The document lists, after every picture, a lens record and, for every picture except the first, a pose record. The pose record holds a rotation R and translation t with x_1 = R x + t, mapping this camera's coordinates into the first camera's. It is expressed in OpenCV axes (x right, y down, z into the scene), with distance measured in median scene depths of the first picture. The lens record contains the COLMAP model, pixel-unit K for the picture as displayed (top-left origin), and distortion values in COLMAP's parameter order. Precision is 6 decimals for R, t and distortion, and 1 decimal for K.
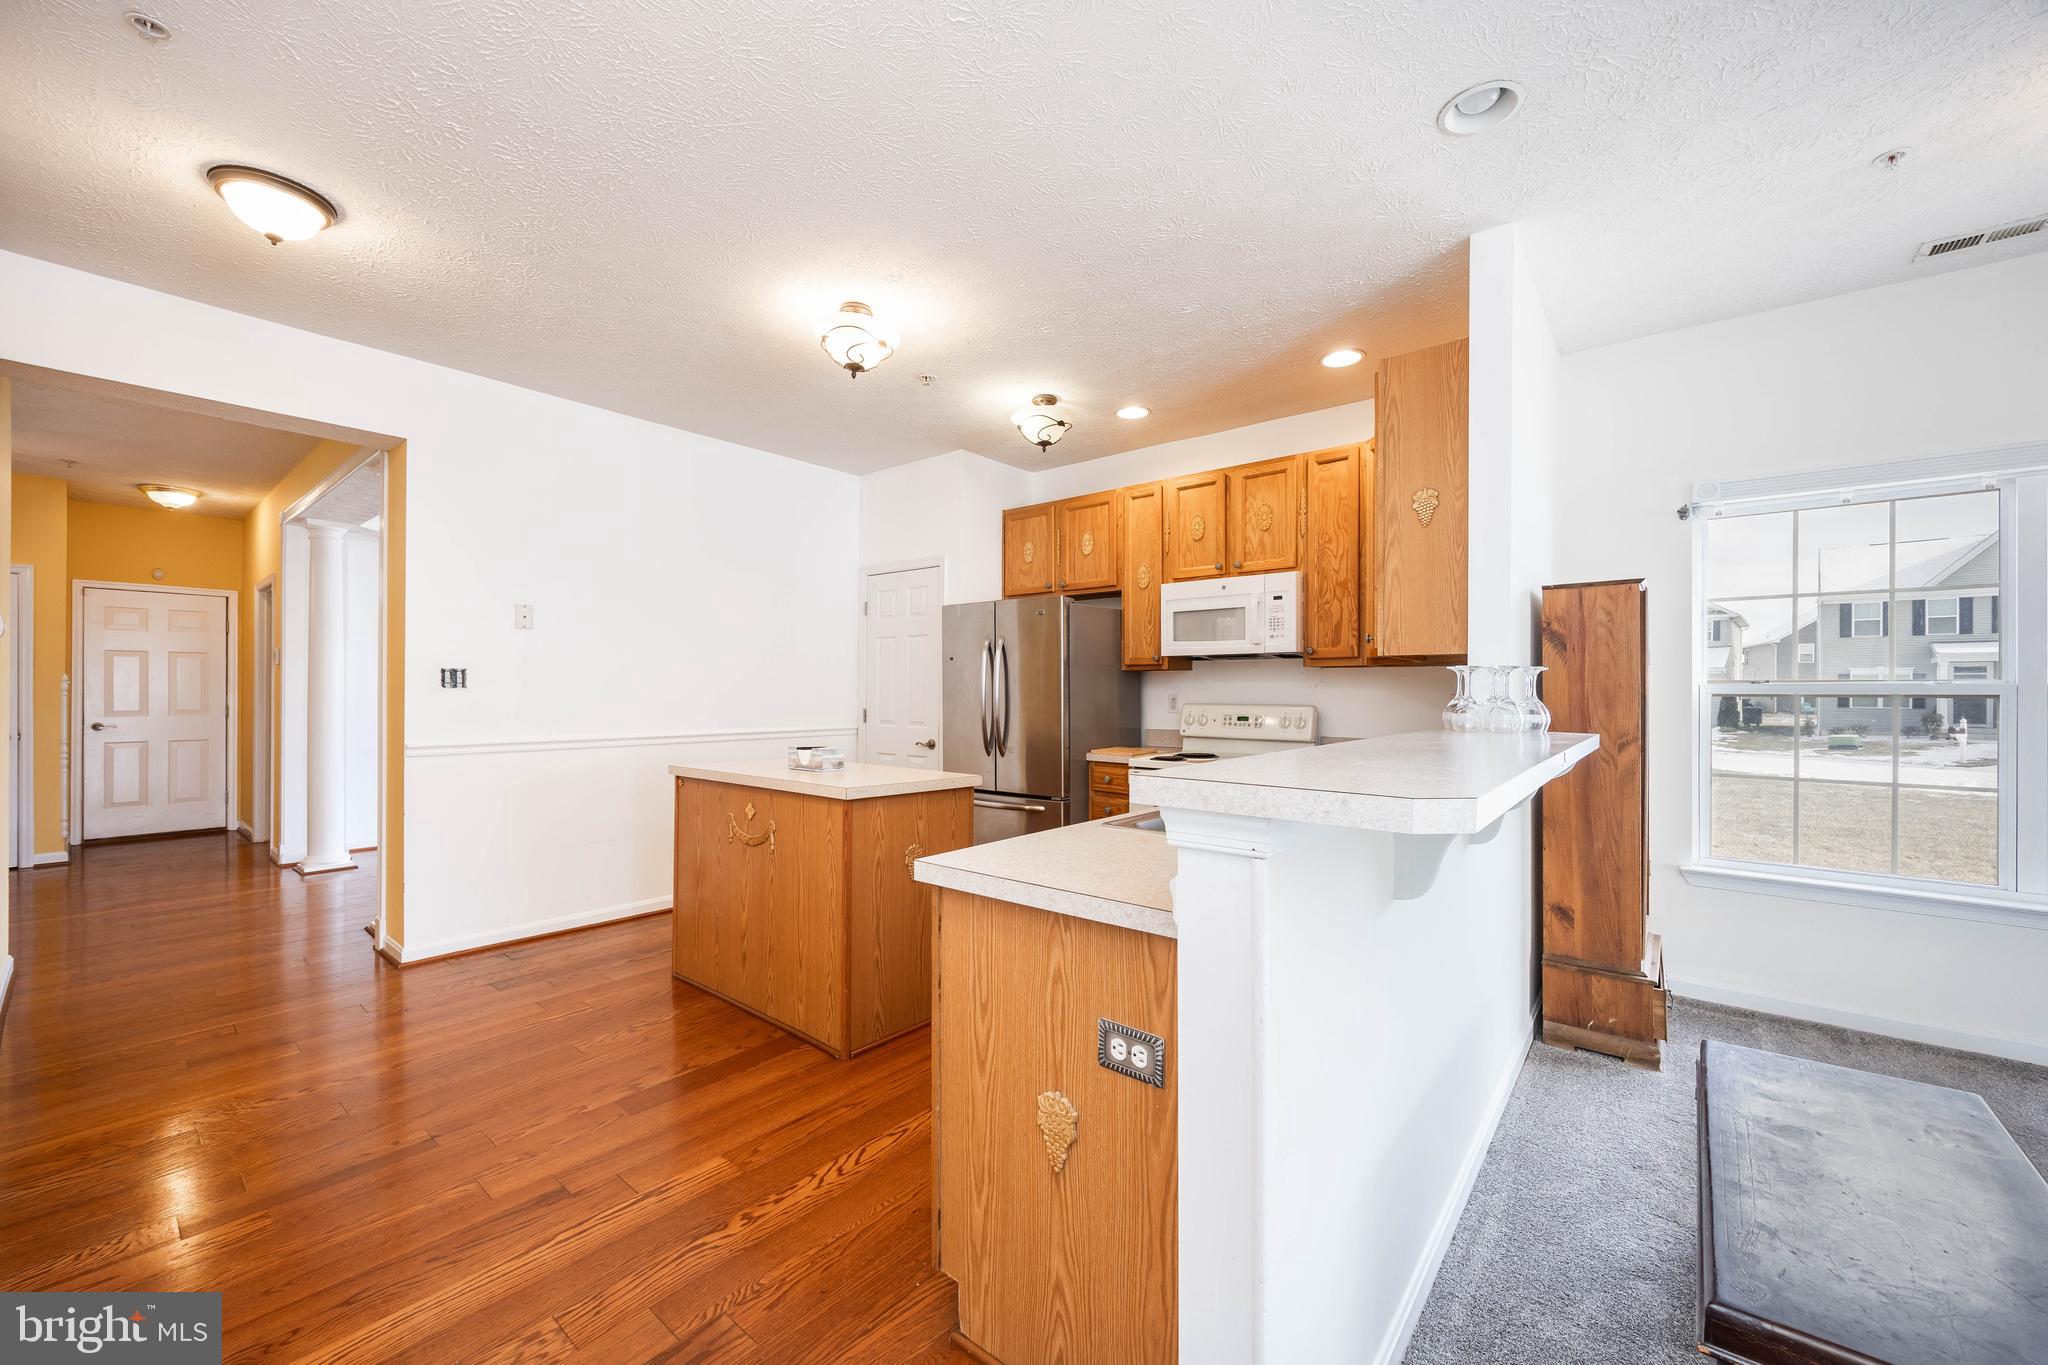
lens RADIAL K [[786.8, 0, 1025.4], [0, 786.8, 690.4], [0, 0, 1]] dist [-0.001867, -0.000305]
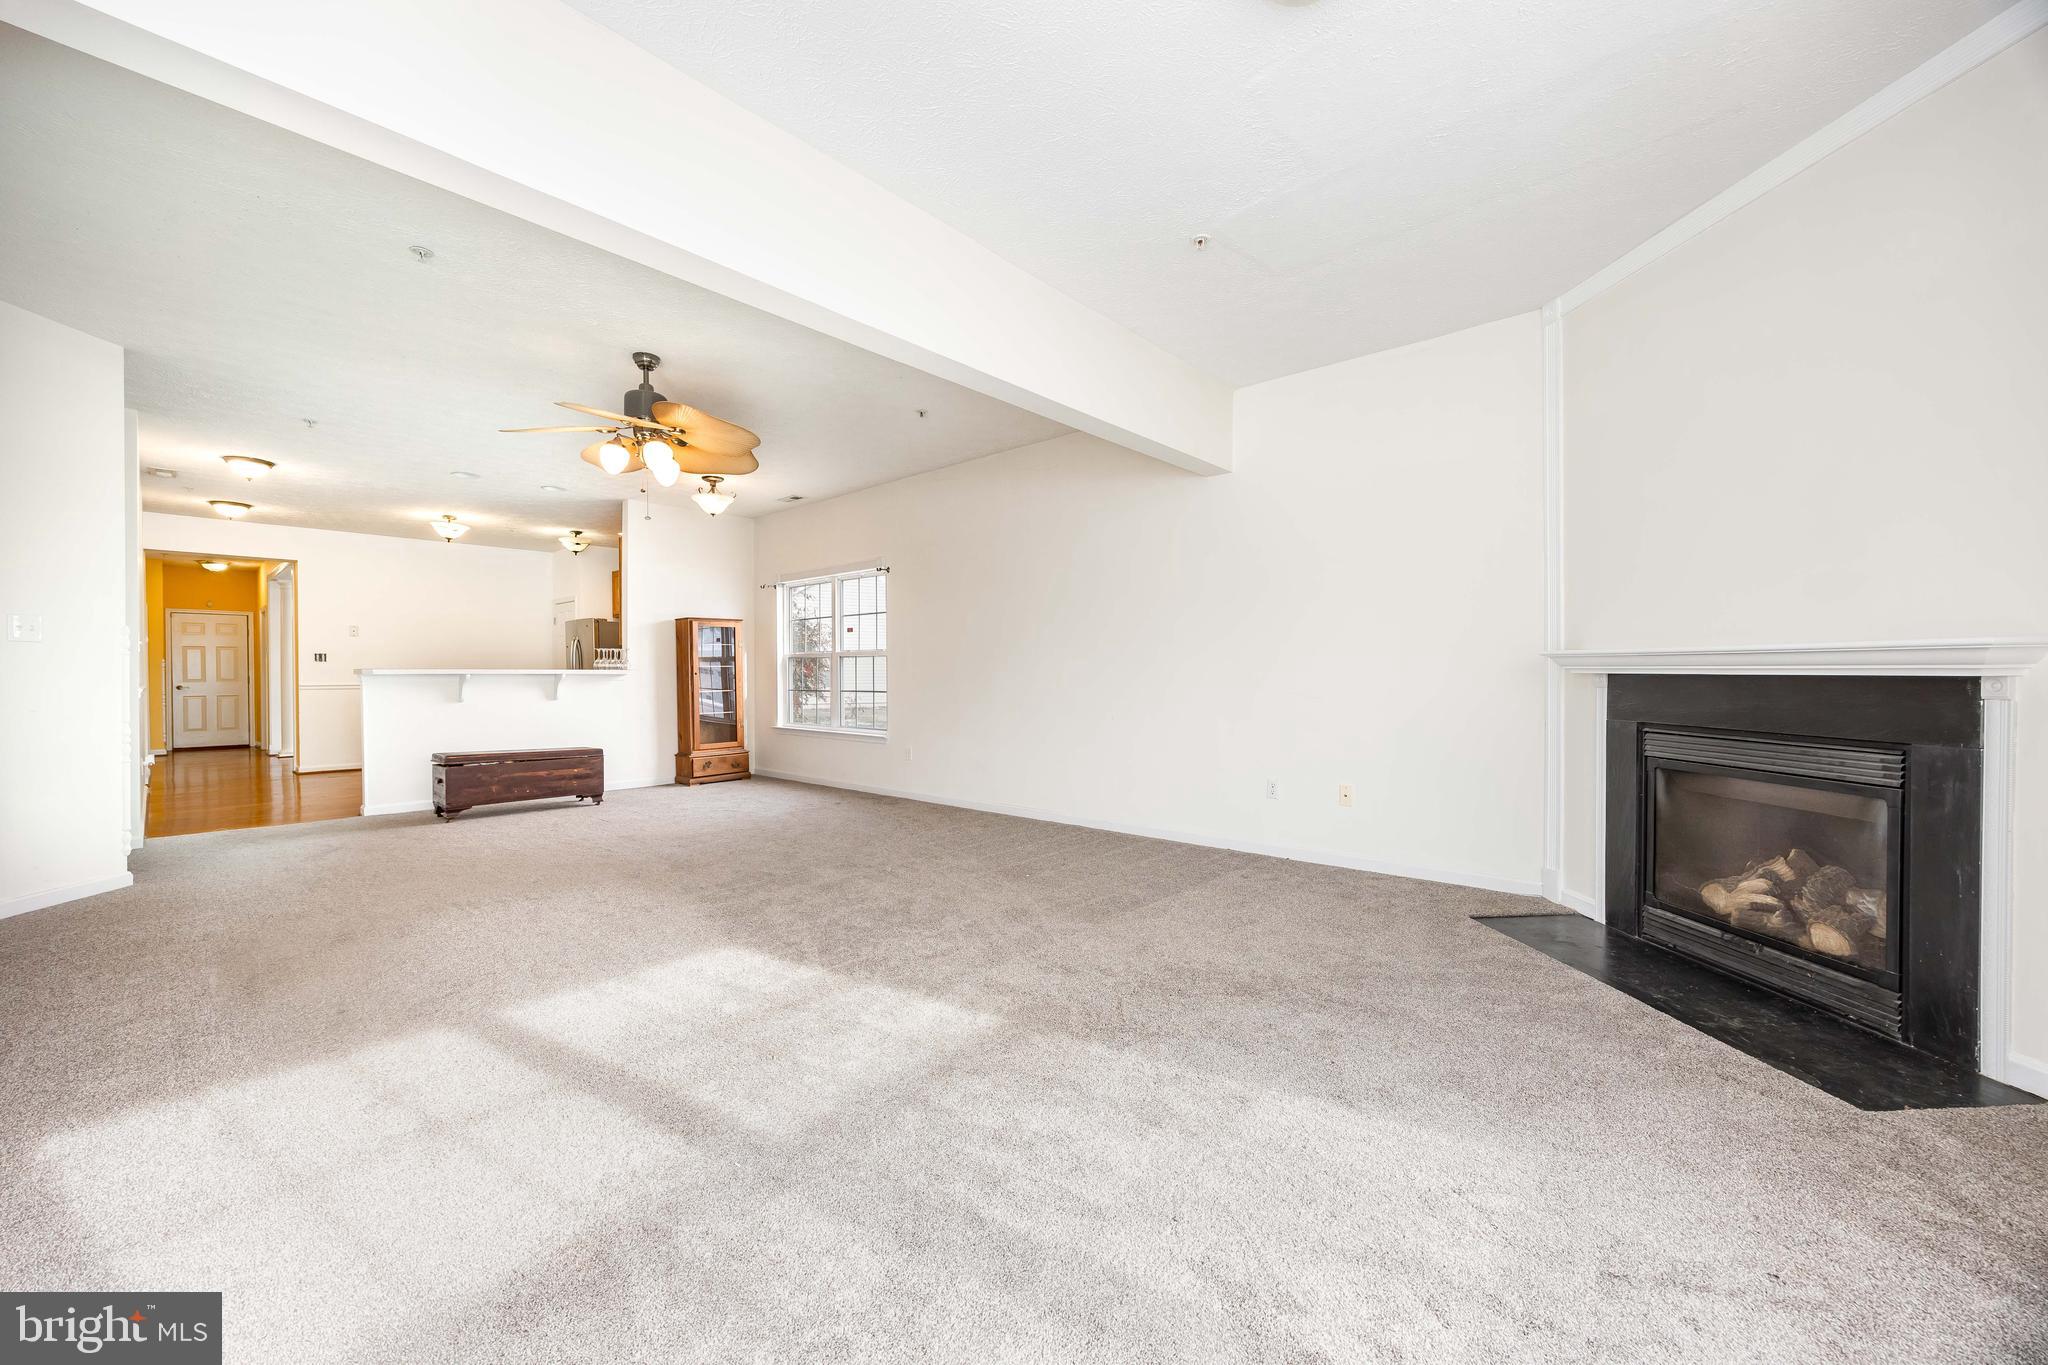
lens RADIAL K [[782.2, 0, 1024.0], [0, 782.2, 682.5], [0, 0, 1]] dist [-0.000993, -0.000015]
pose [[0.998990, -0.007806, -0.044252, 1.319805], [0.008263, 0.999914, 0.010155, 0.047315], [0.044168, -0.010510, 0.998969, -1.118209]]
